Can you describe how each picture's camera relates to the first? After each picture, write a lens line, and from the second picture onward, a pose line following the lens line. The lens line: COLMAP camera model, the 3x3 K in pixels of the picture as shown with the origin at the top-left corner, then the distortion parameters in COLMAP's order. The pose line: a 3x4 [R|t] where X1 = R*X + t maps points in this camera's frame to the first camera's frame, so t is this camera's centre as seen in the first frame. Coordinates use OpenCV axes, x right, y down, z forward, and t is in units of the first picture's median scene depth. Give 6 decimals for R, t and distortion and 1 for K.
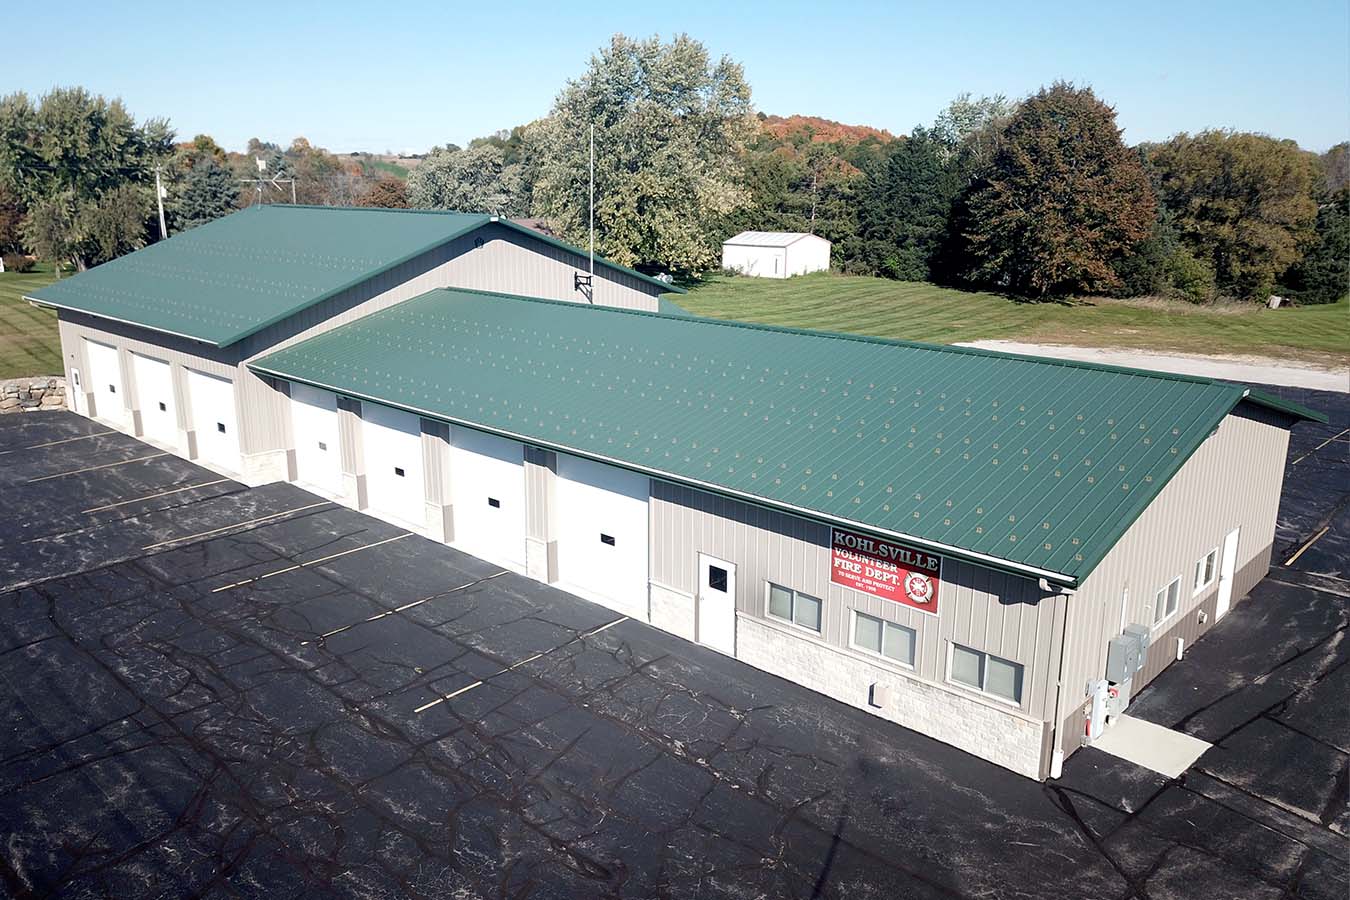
lens RADIAL K [[1014.9, 0, 675.0], [0, 1014.9, 450.0], [0, 0, 1]] dist [-0.000572, -0.003156]
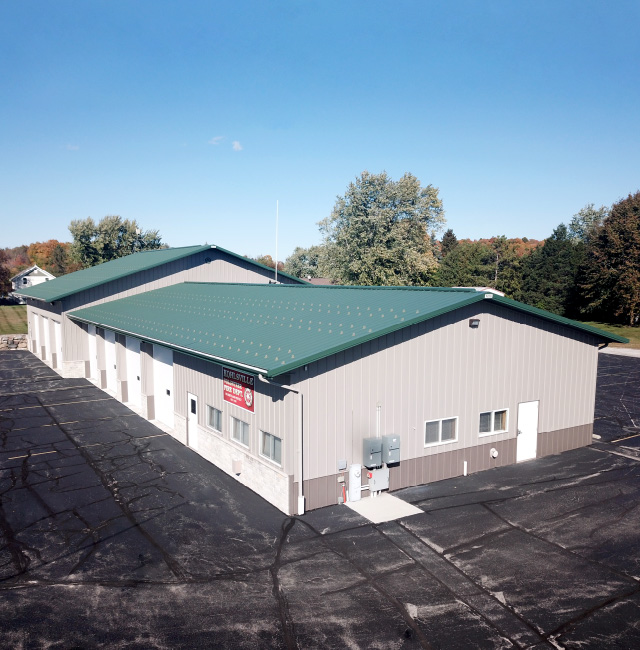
lens RADIAL K [[590.4, 0, 319.3], [0, 590.4, 349.8], [0, 0, 1]] dist [0.002853, 0.001445]
pose [[0.969524, 0.033477, -0.242698, 0.488672], [-0.065916, 0.989736, -0.126799, 0.144918], [0.235962, 0.138932, 0.961779, 0.070058]]
